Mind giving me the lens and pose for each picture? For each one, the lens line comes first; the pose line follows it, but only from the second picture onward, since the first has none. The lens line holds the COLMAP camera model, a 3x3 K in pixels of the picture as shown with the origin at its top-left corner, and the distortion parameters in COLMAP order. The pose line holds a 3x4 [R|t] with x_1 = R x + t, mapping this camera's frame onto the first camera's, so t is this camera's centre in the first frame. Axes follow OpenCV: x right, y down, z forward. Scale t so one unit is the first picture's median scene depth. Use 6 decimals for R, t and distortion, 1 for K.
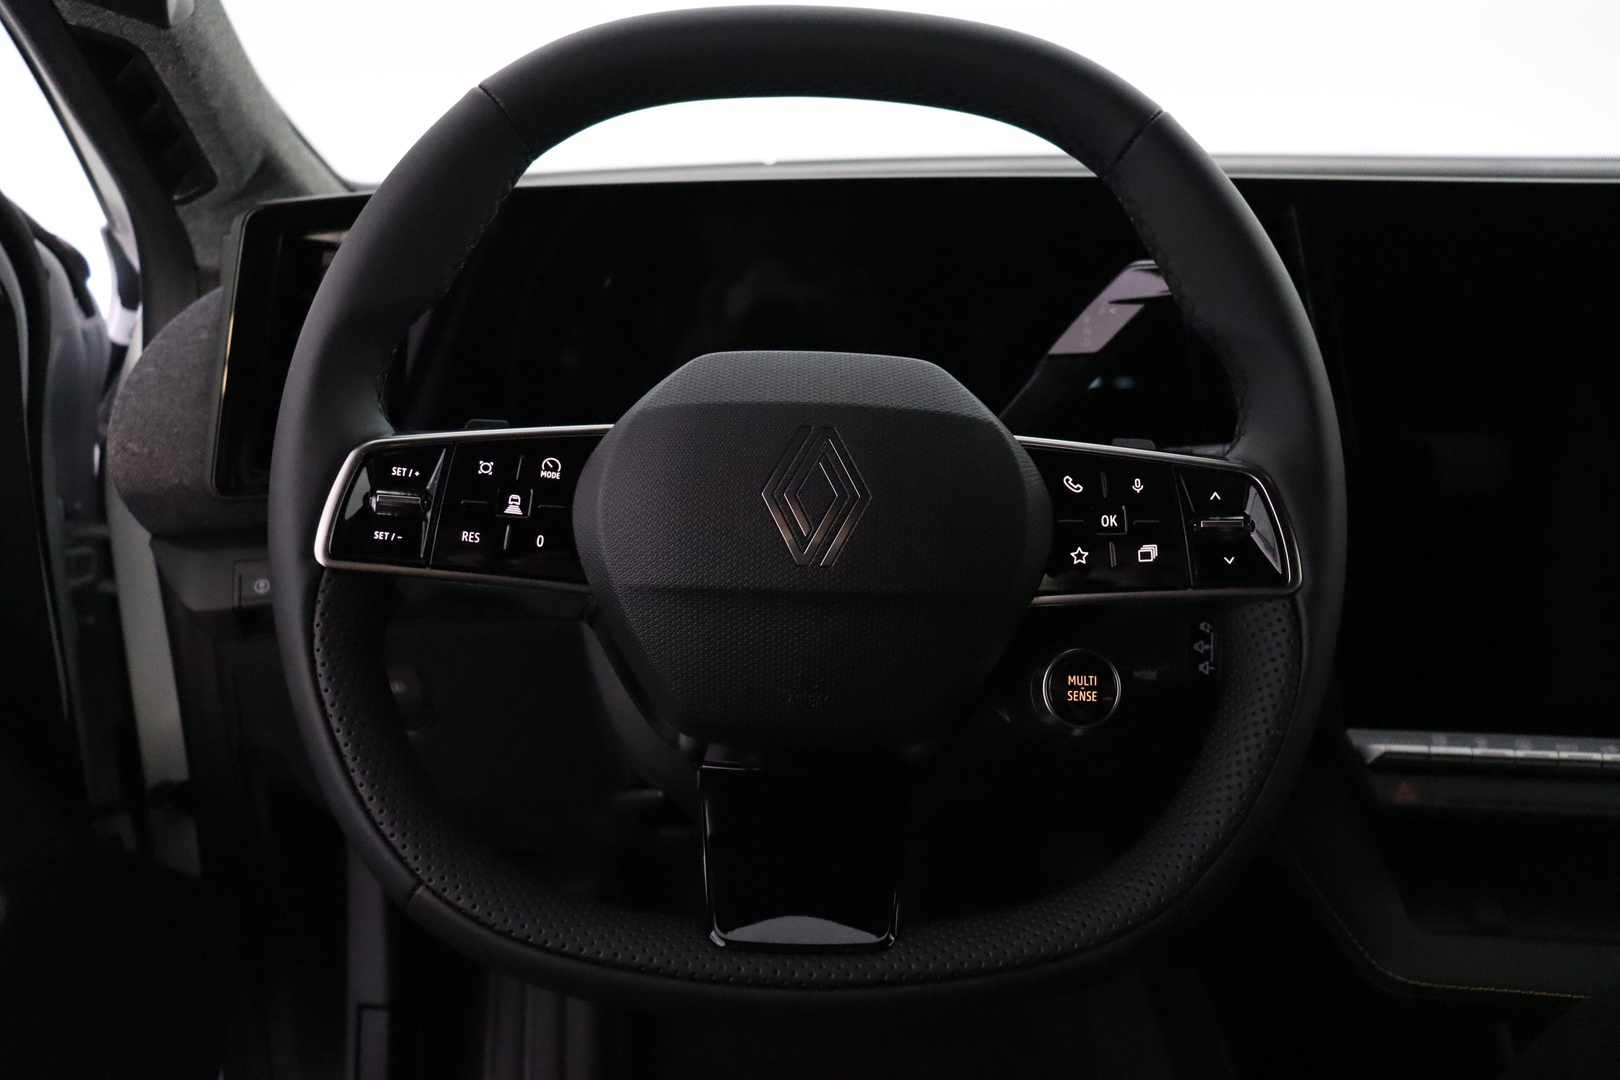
lens RADIAL K [[1327.6, 0, 808.5], [0, 1327.6, 538.1], [0, 0, 1]] dist [-0.009951, 0.002558]
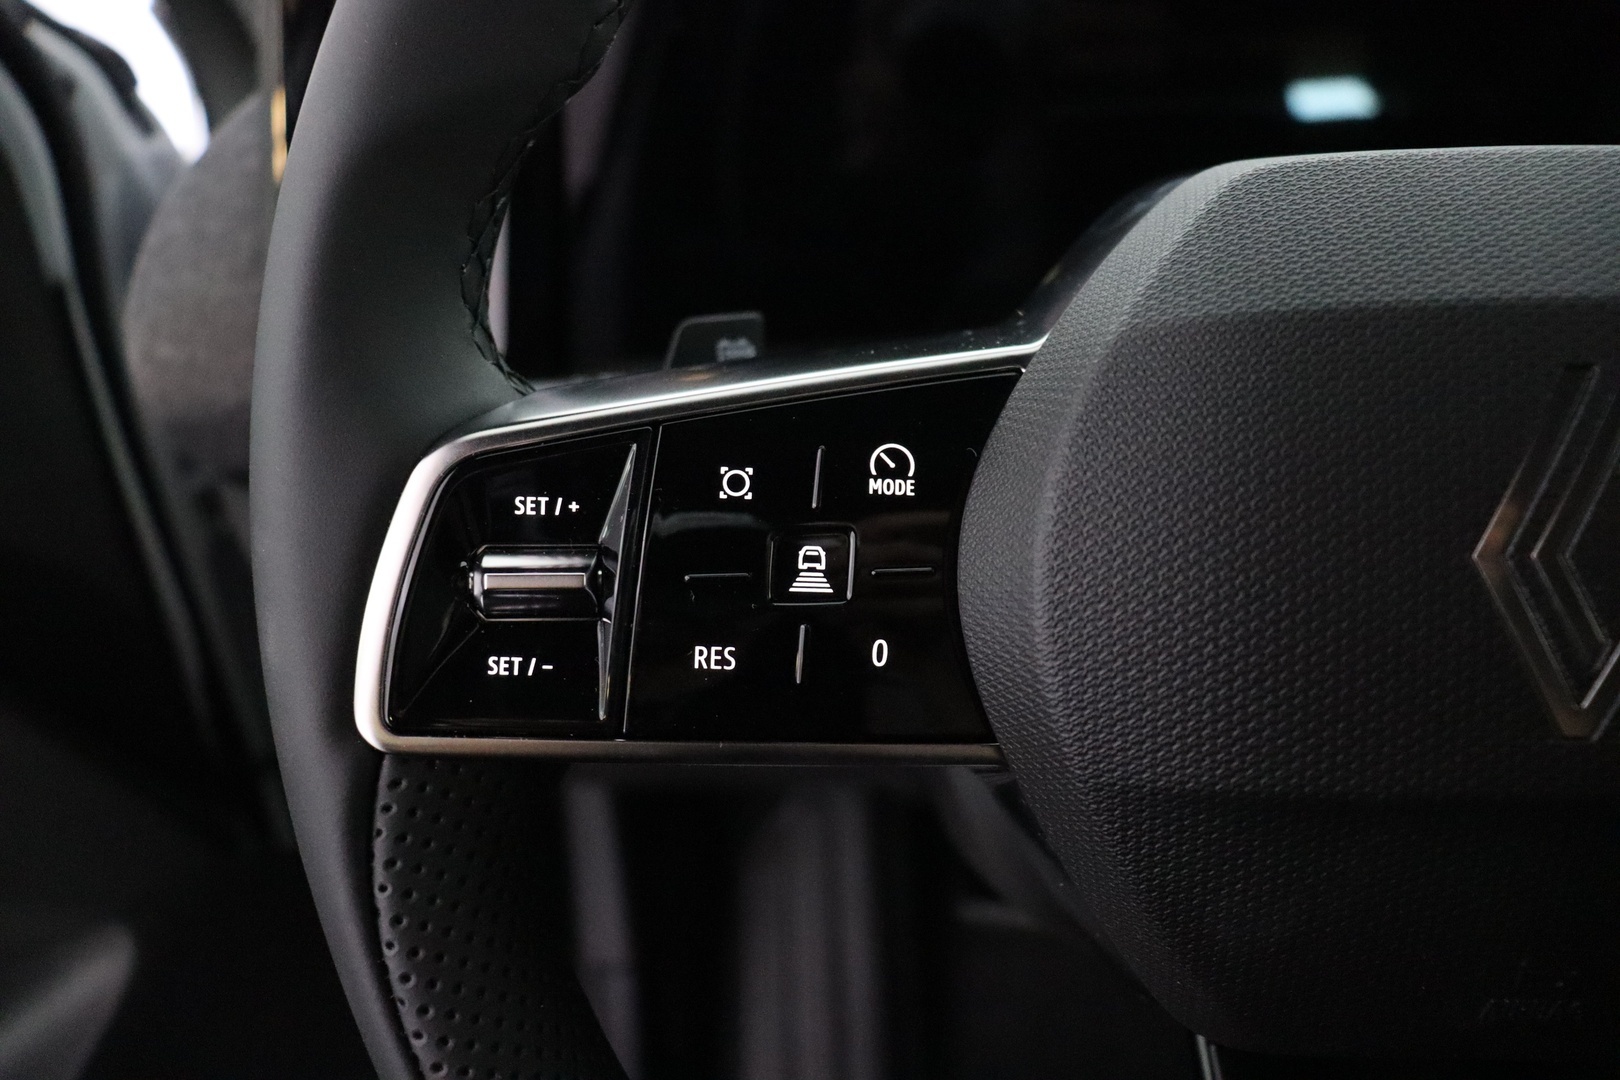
lens RADIAL K [[1327.6, 0, 808.1], [0, 1327.6, 537.1], [0, 0, 1]] dist [-0.009951, 0.002558]
pose [[0.987425, -0.042598, -0.152243, -0.160744], [0.068812, 0.982810, 0.171314, -0.104958], [0.142328, -0.179636, 0.973382, 0.606860]]
